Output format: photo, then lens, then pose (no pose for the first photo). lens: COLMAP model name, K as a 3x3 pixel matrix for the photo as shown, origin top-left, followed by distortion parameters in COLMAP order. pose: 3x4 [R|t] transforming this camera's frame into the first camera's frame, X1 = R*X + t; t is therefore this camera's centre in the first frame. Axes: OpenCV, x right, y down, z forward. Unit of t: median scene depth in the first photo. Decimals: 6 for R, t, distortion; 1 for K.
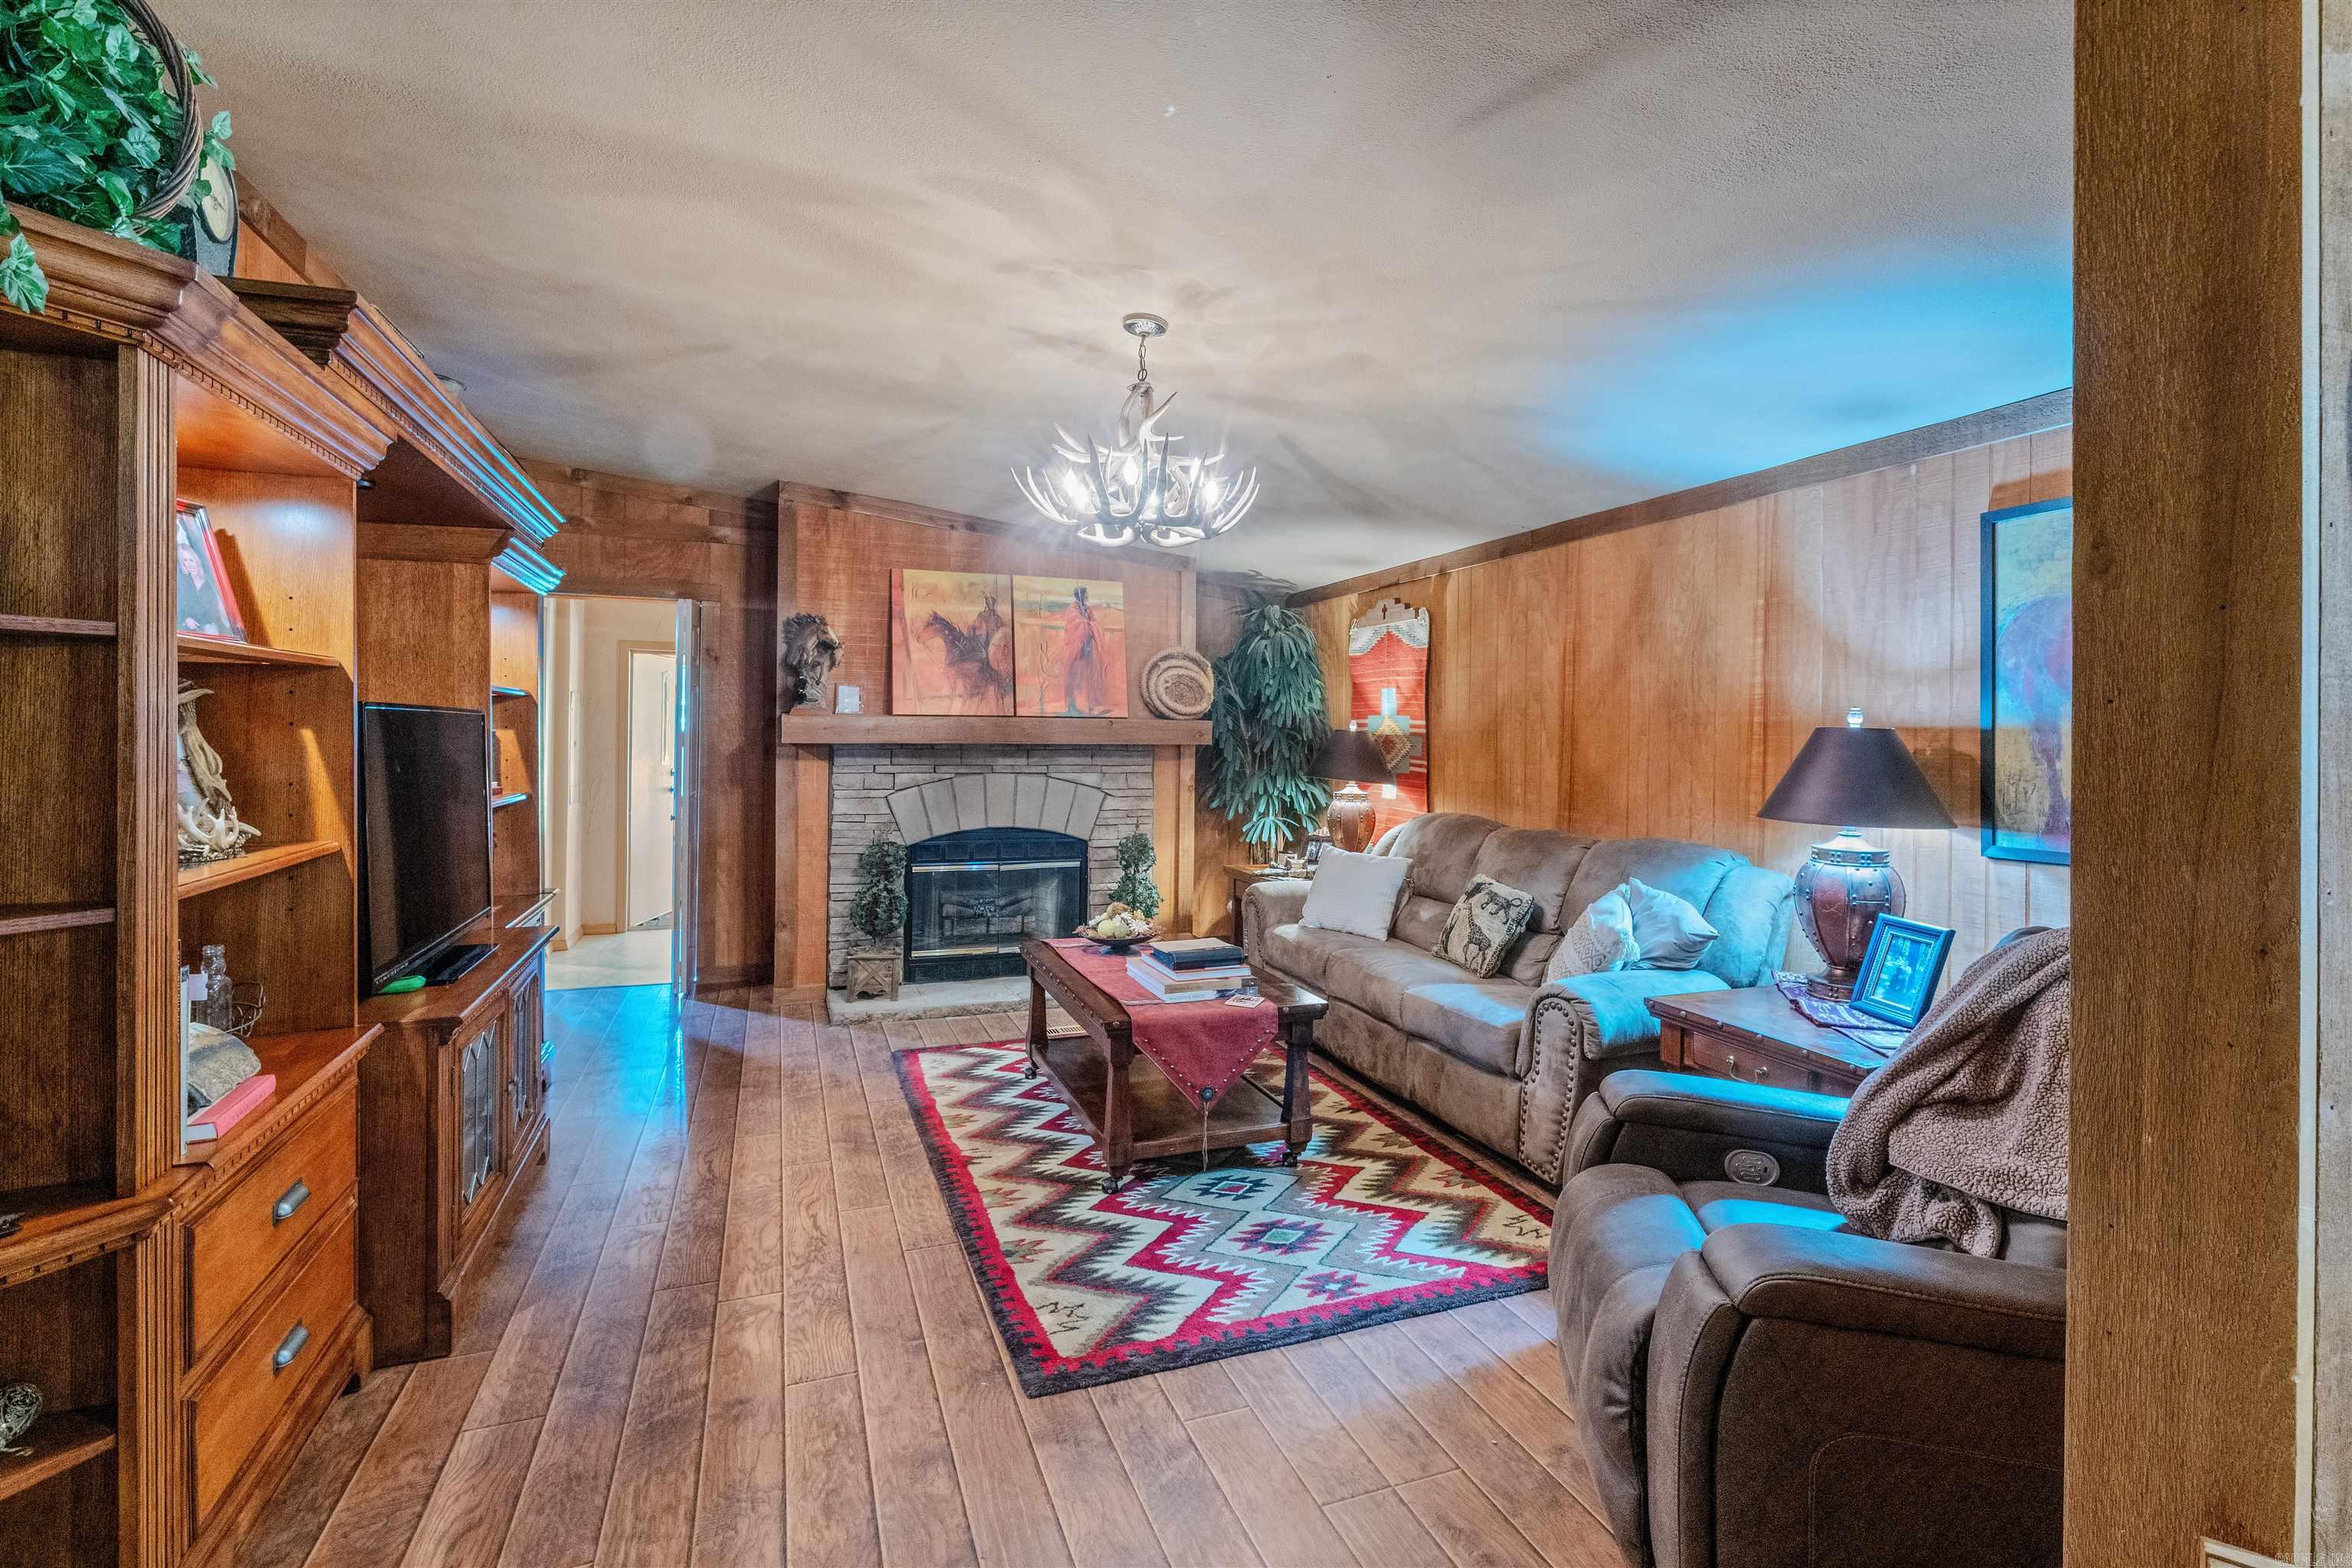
lens RADIAL K [[1080.5, 0, 1199.4], [0, 1080.5, 737.2], [0, 0, 1]] dist [0.000910, -0.000084]
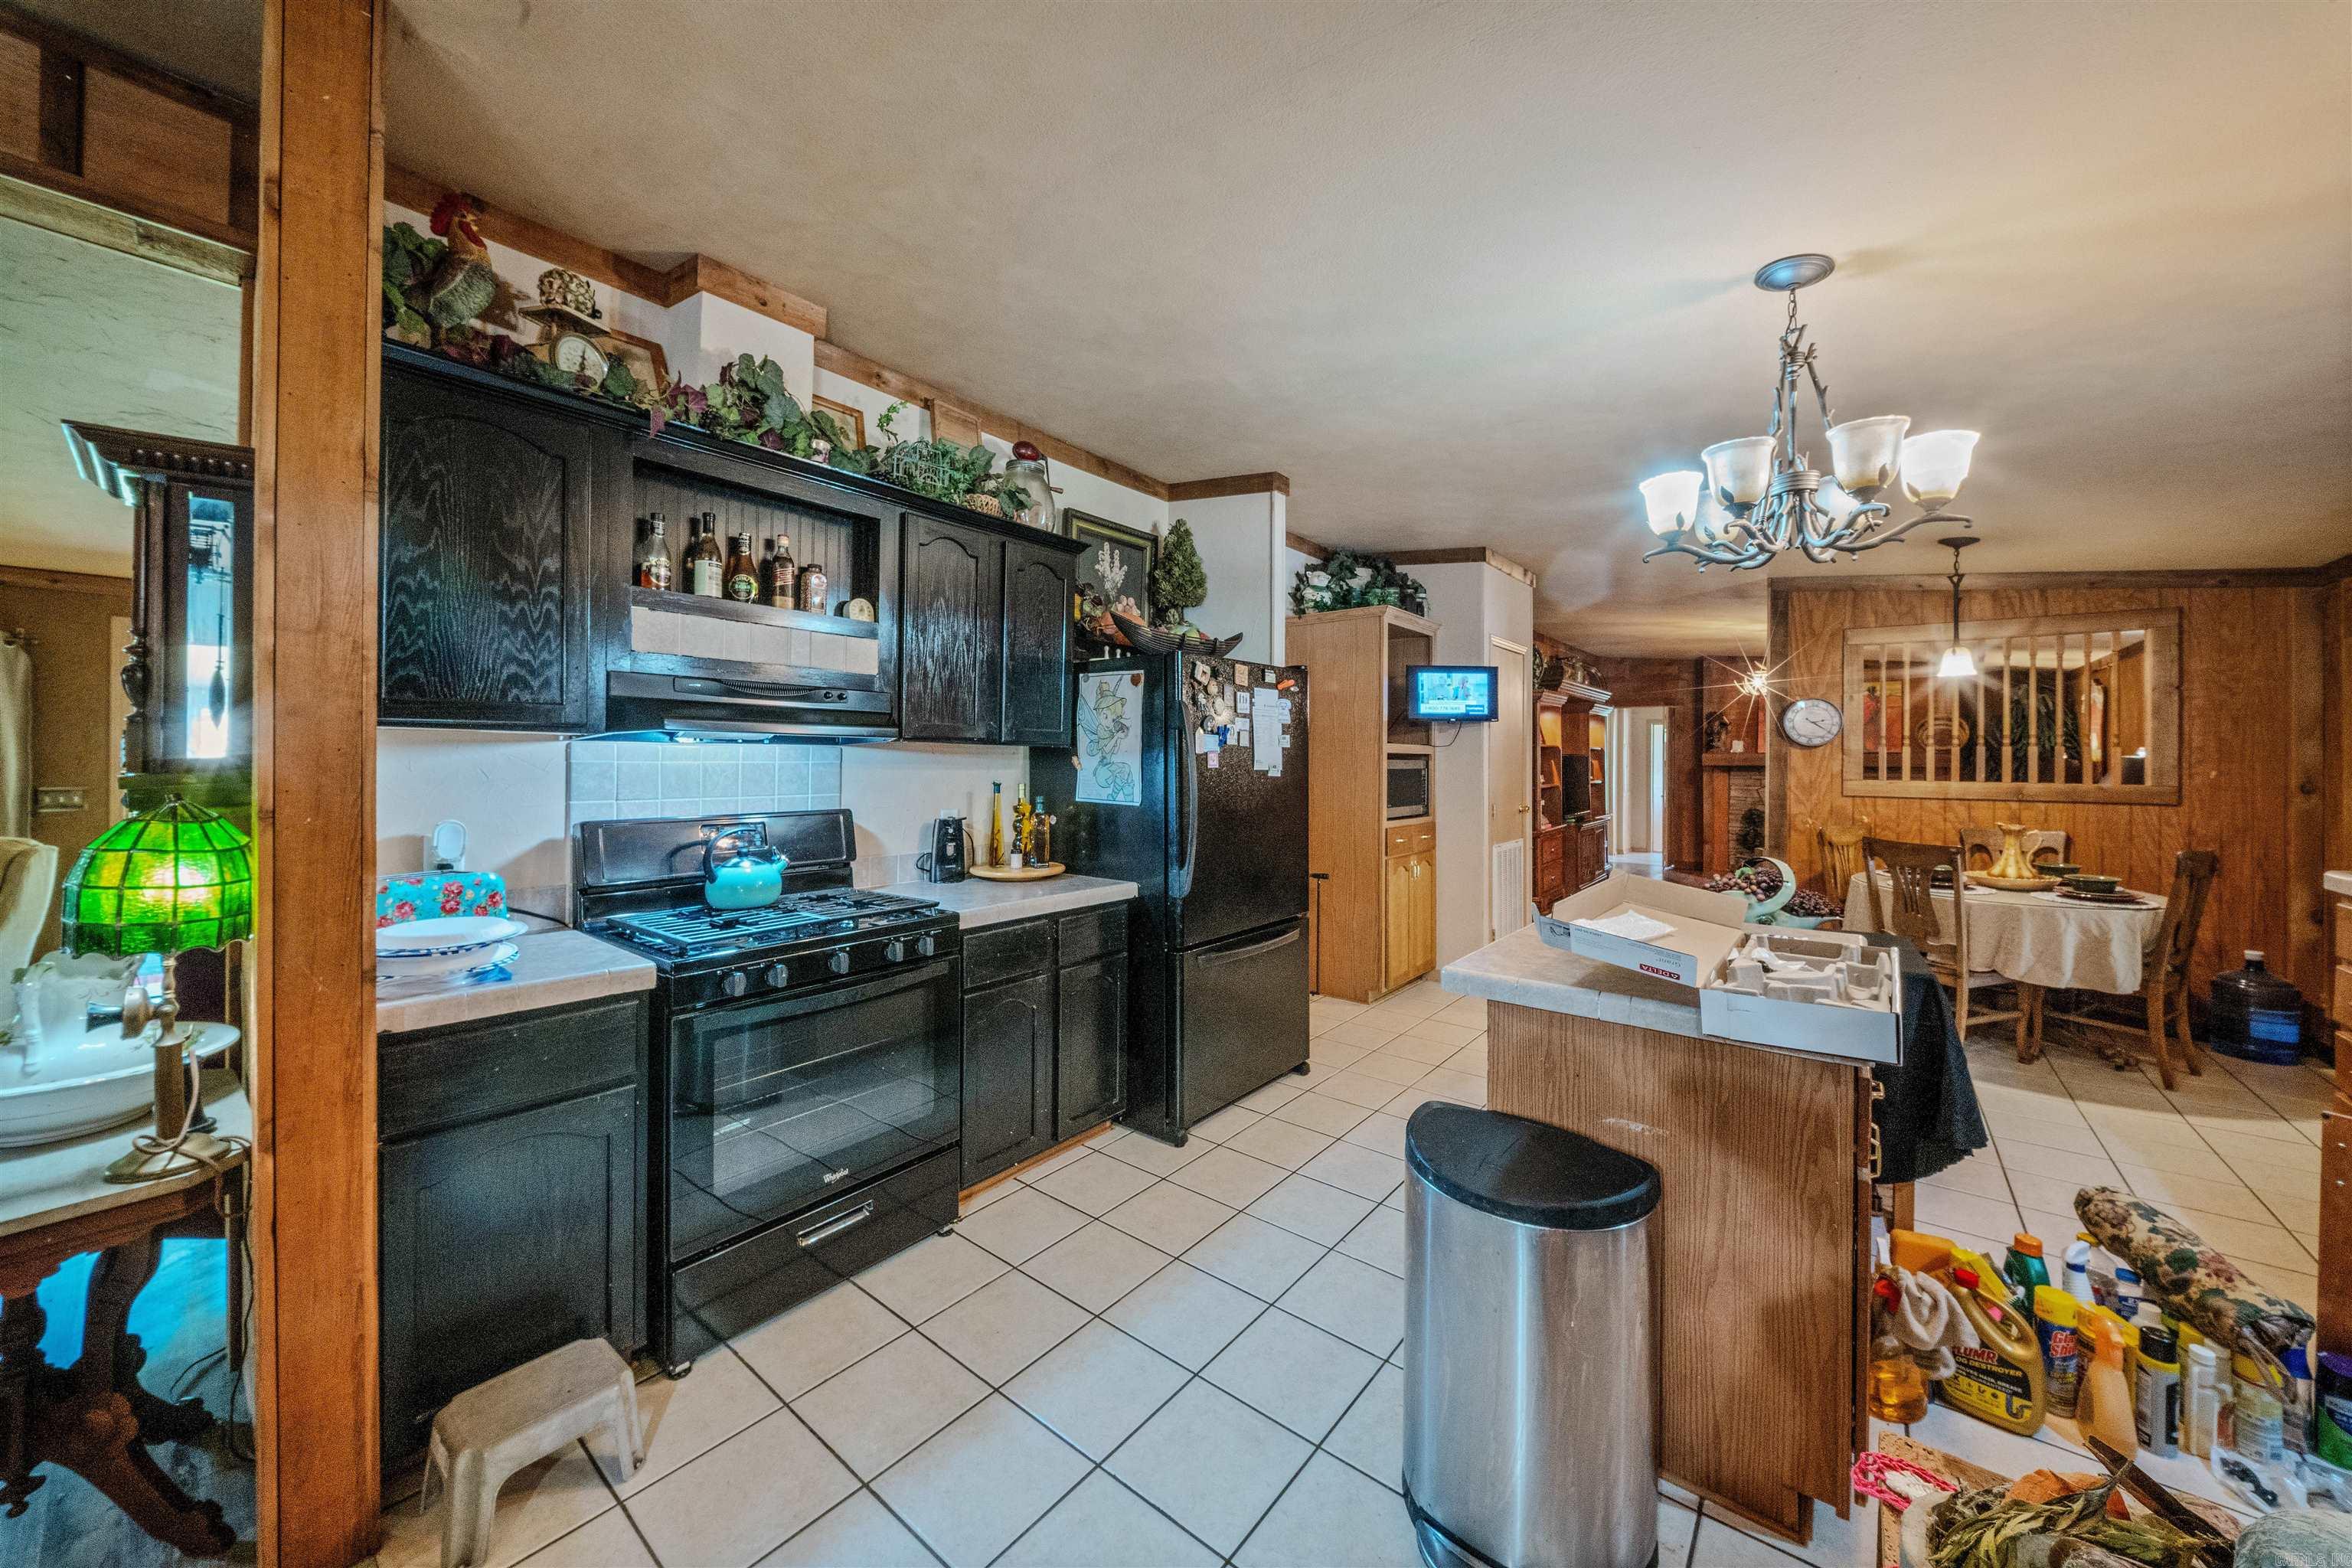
lens RADIAL K [[834.0, 0, 1180.7], [0, 834.0, 761.1], [0, 0, 1]] dist [-0.001074, -0.001666]
pose [[0.500430, -0.006638, -0.865751, 0.595102], [0.001114, 0.999975, -0.007023, 0.007196], [0.865776, 0.002550, 0.500425, -0.875078]]
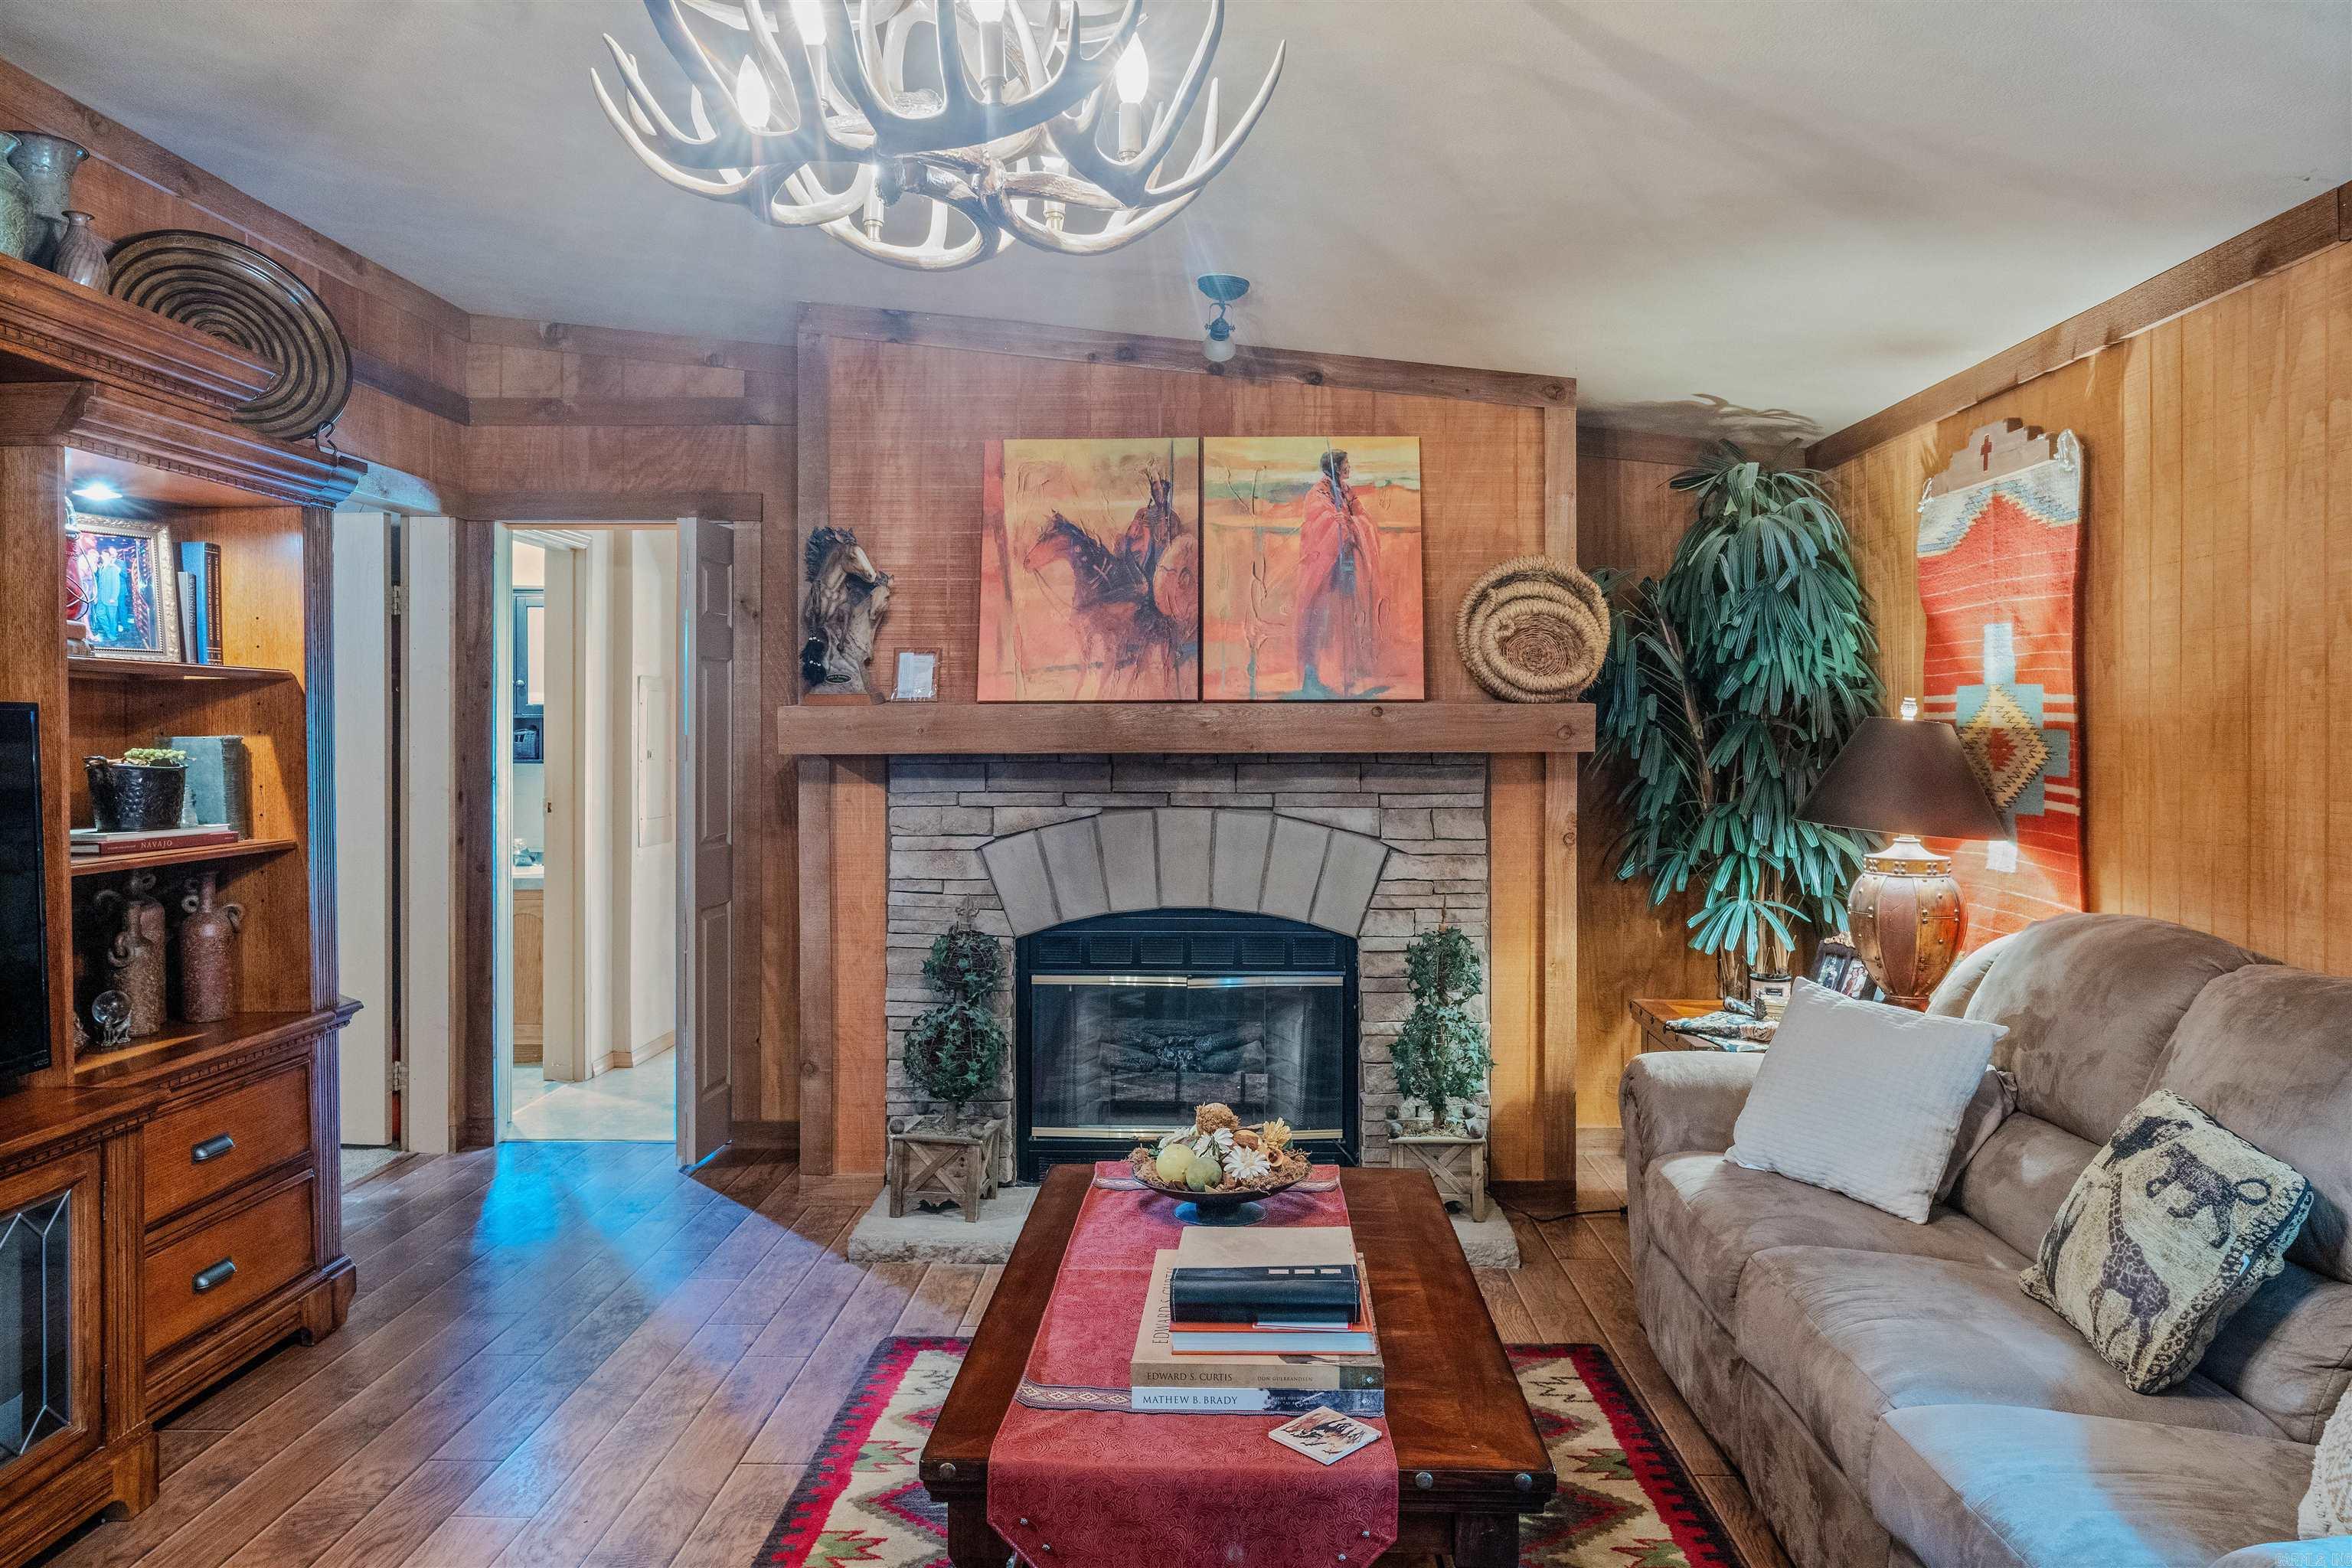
lens RADIAL K [[1603.7, 0, 1177.8], [0, 1603.7, 742.3], [0, 0, 1]] dist [0.003627, -0.003991]
pose [[0.921010, -0.007507, -0.389467, 0.127526], [0.008593, 0.999963, 0.001047, -0.000012], [0.389445, -0.004311, 0.921040, 0.272439]]
